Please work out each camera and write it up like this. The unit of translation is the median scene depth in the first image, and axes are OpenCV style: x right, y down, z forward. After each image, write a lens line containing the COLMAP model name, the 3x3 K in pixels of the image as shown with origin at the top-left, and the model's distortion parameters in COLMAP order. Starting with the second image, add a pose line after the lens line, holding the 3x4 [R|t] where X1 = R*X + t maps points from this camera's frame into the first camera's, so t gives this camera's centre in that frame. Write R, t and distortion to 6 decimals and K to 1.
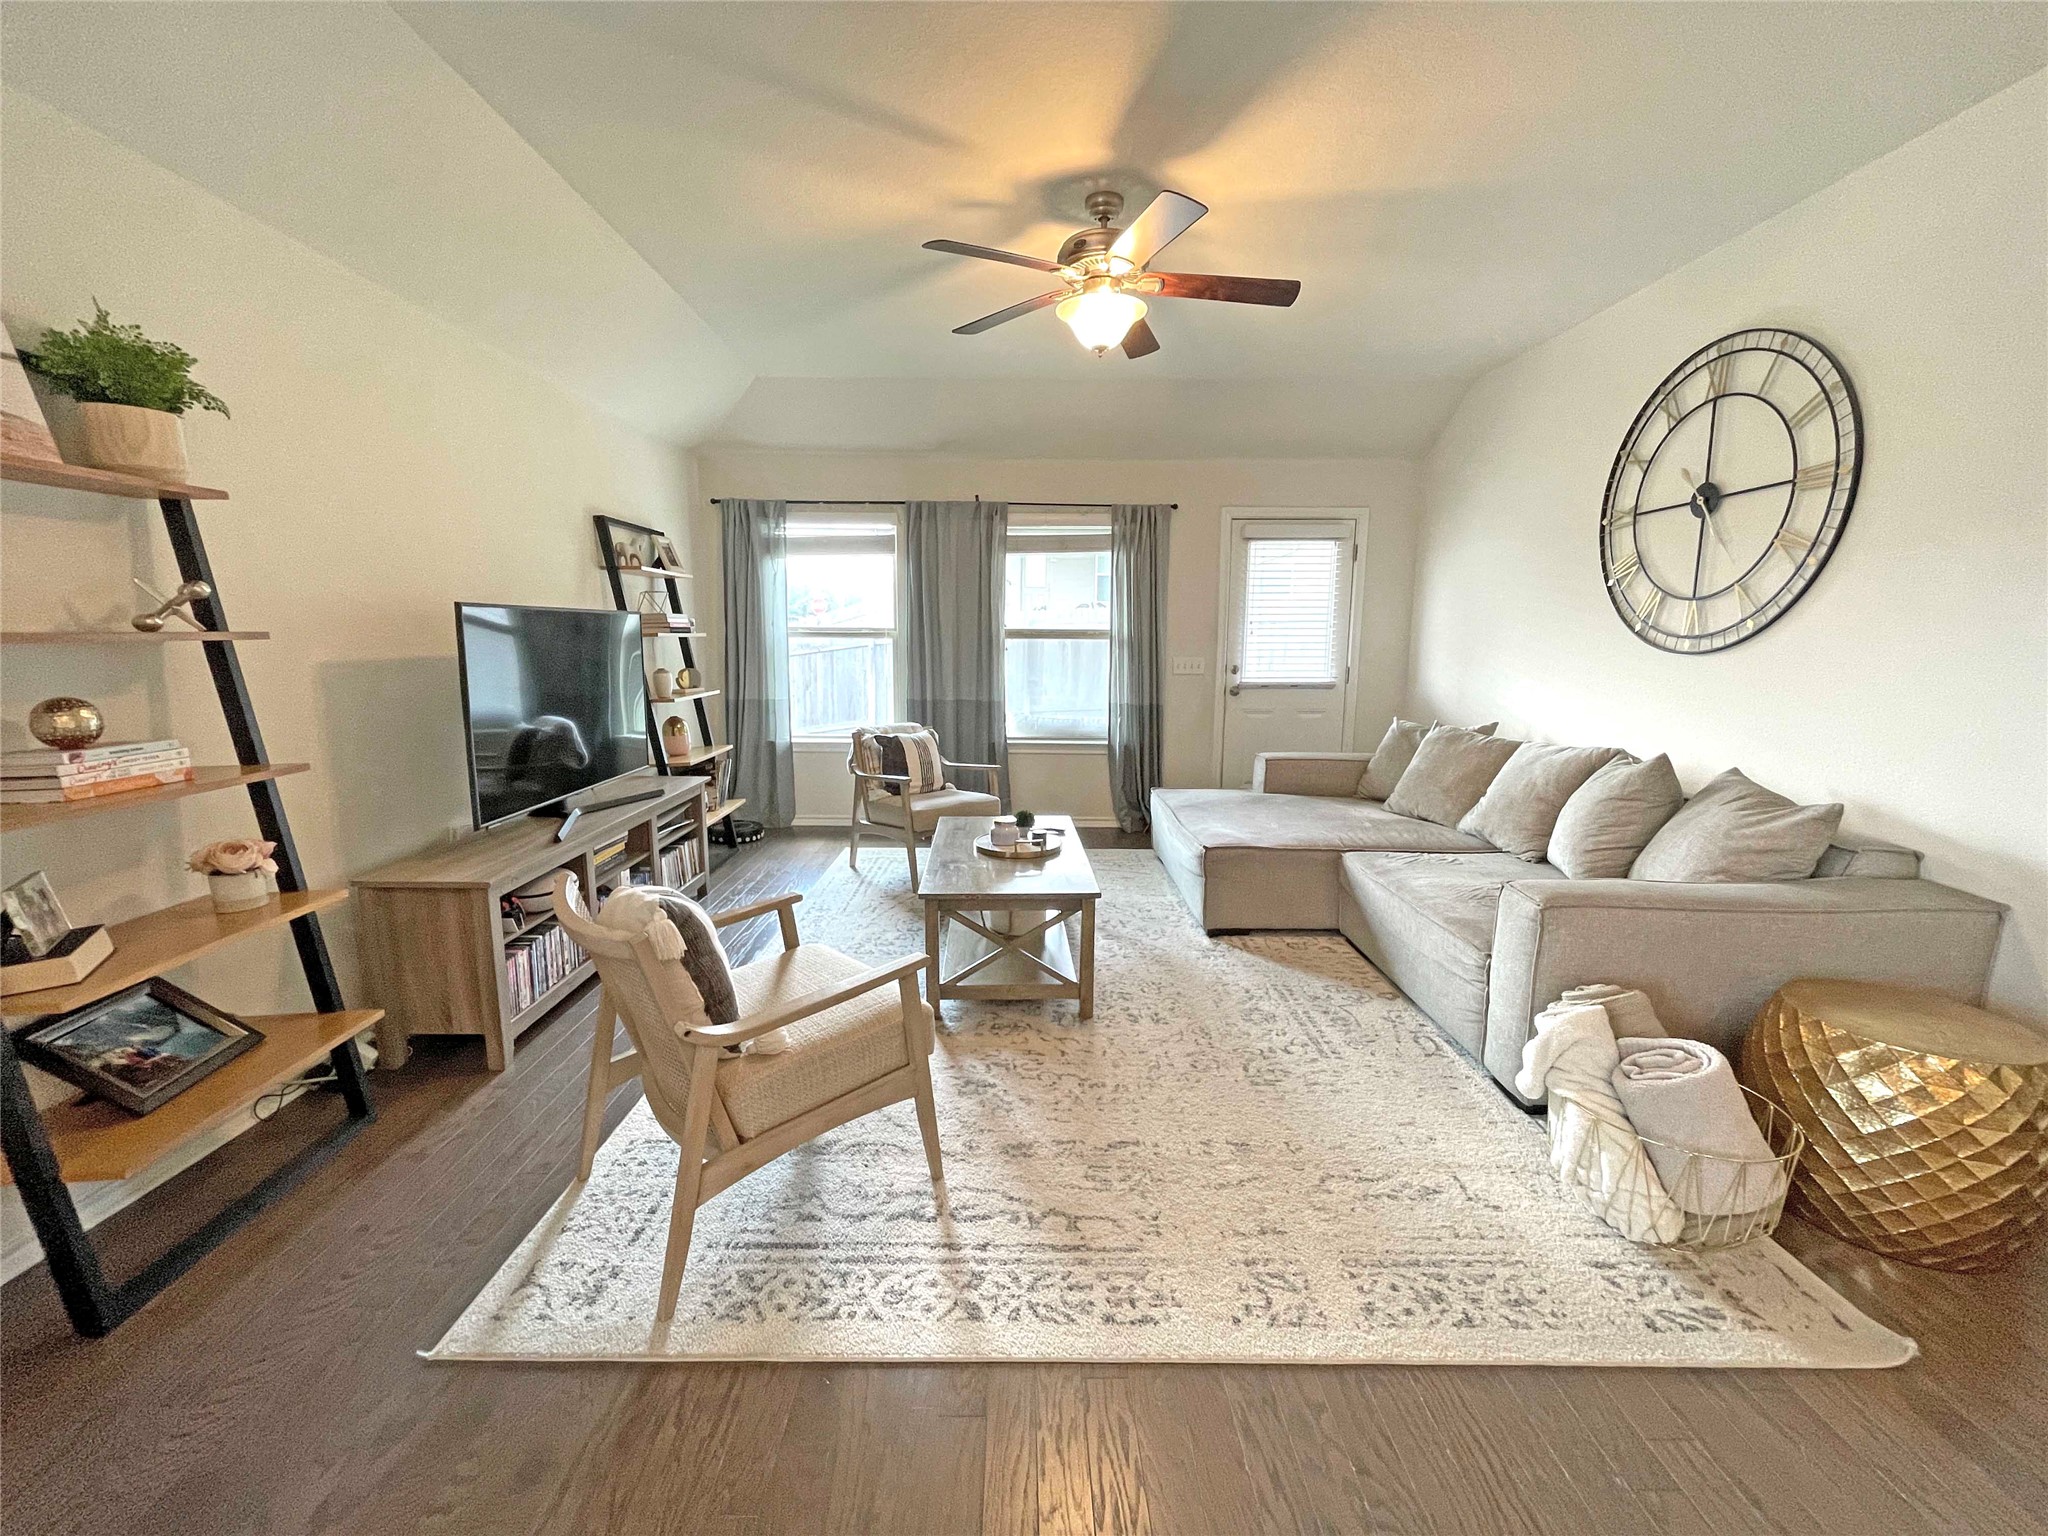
lens RADIAL K [[829.2, 0, 1024.0], [0, 829.2, 768.0], [0, 0, 1]] dist [-0.001115, 0.000089]
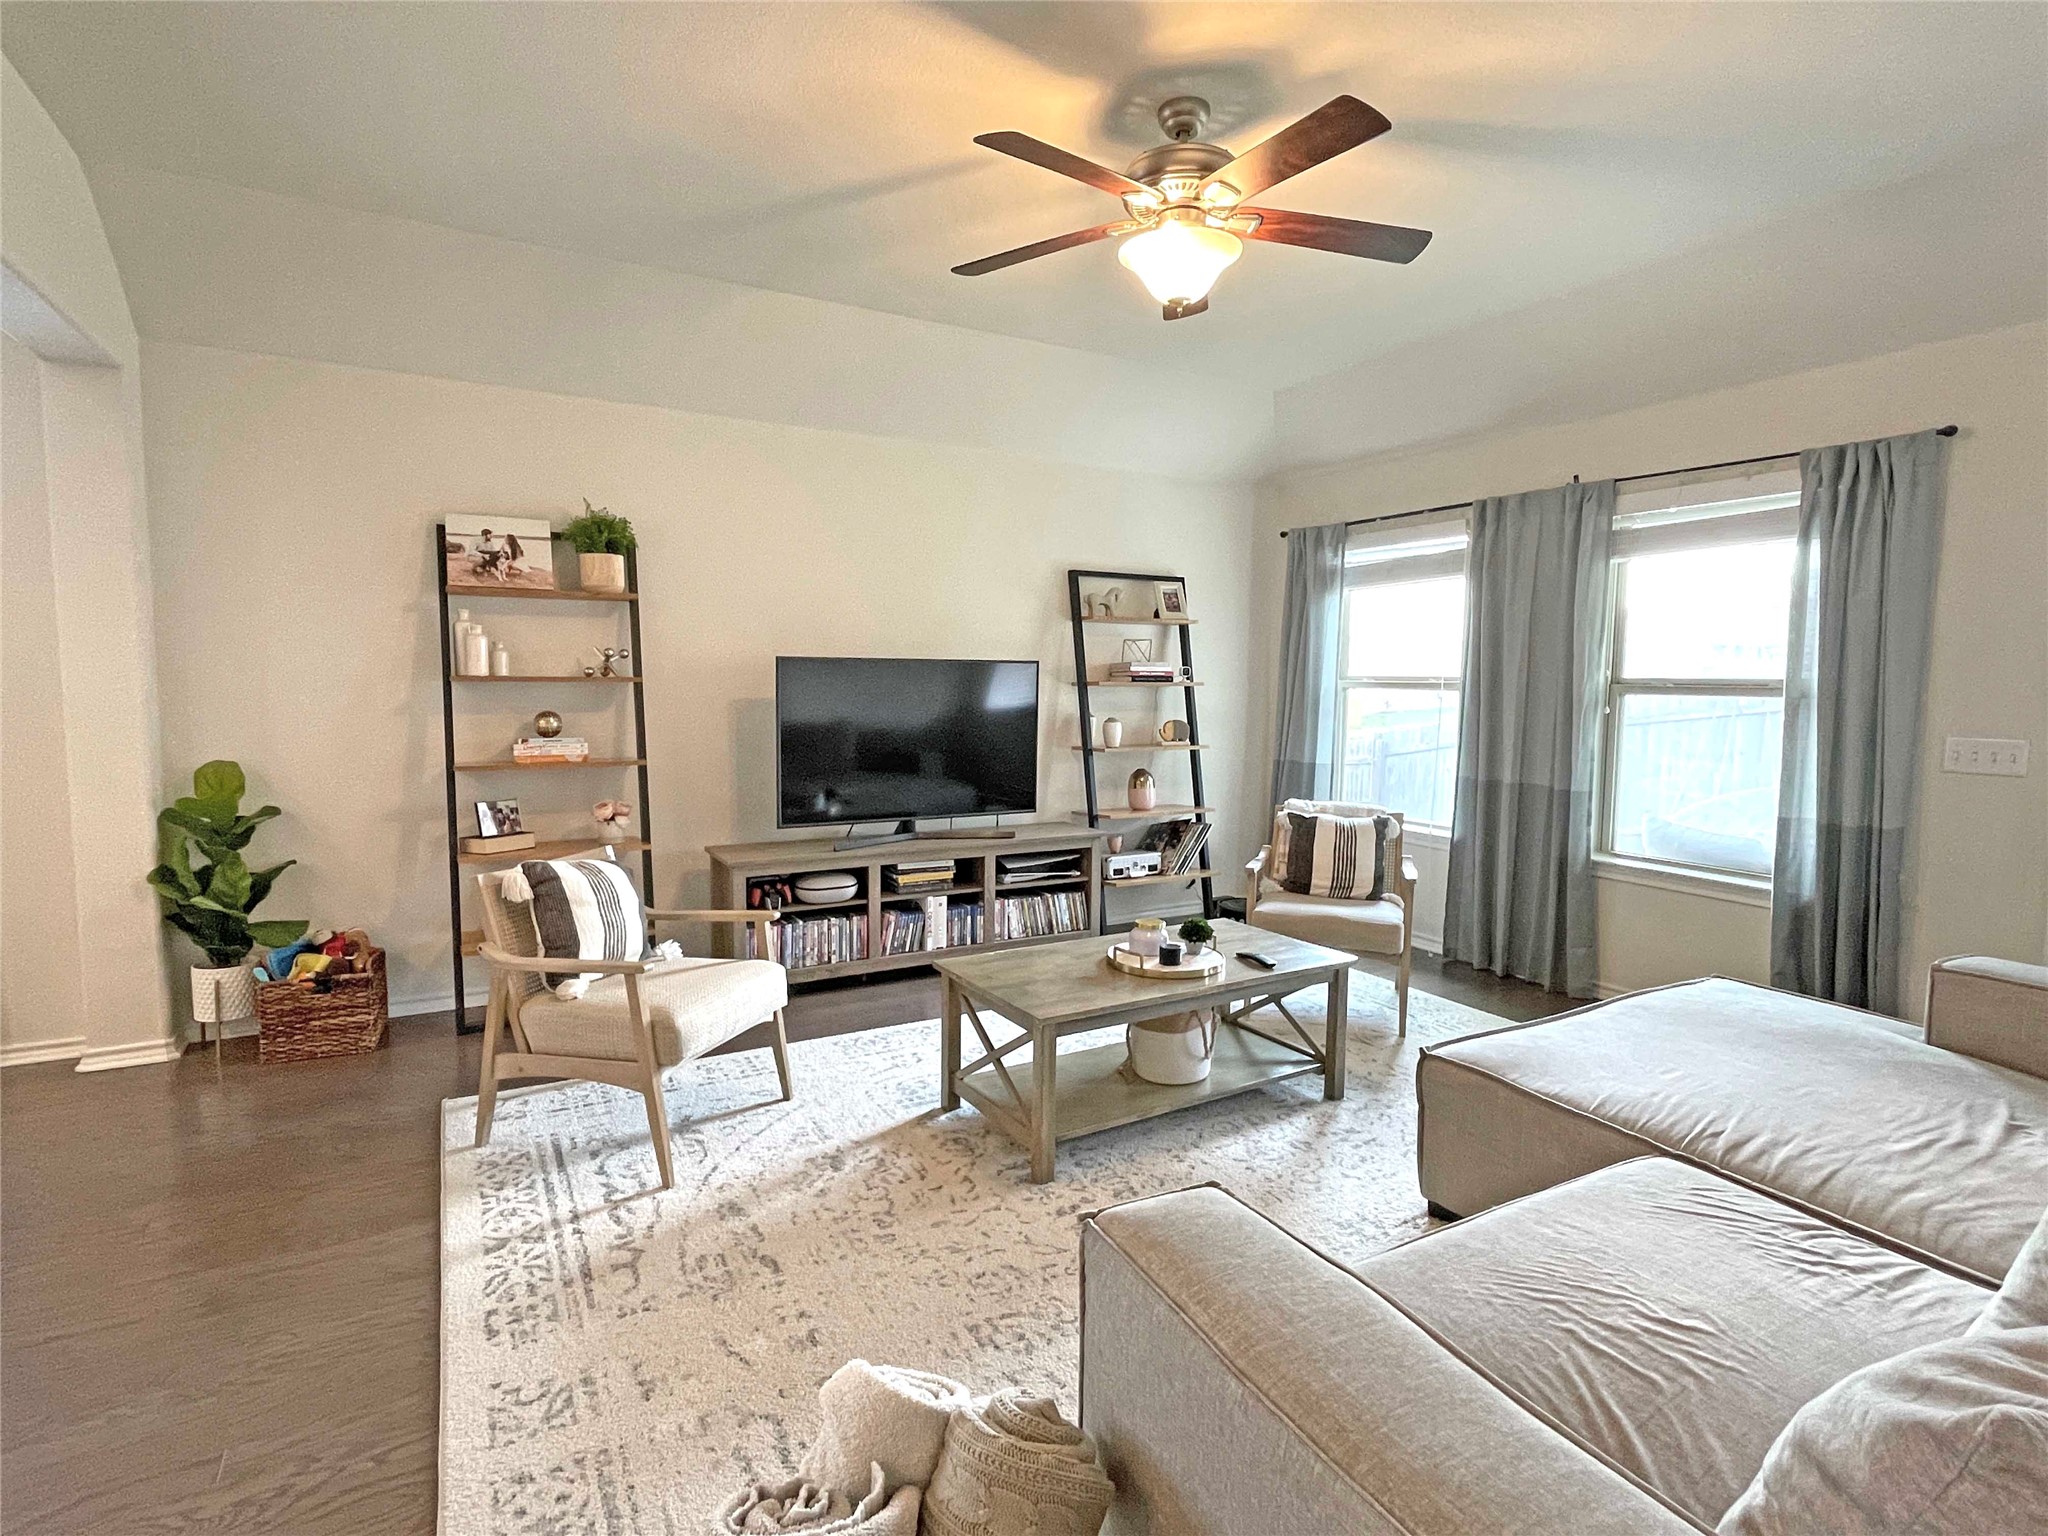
lens RADIAL K [[1030.1, 0, 1024.0], [0, 1030.1, 768.0], [0, 0, 1]] dist [-0.011950, 0.000302]
pose [[0.483586, 0.075484, -0.872036, 0.486518], [-0.147236, 0.989093, 0.003967, -0.042487], [0.862825, 0.126477, 0.489425, 0.273398]]
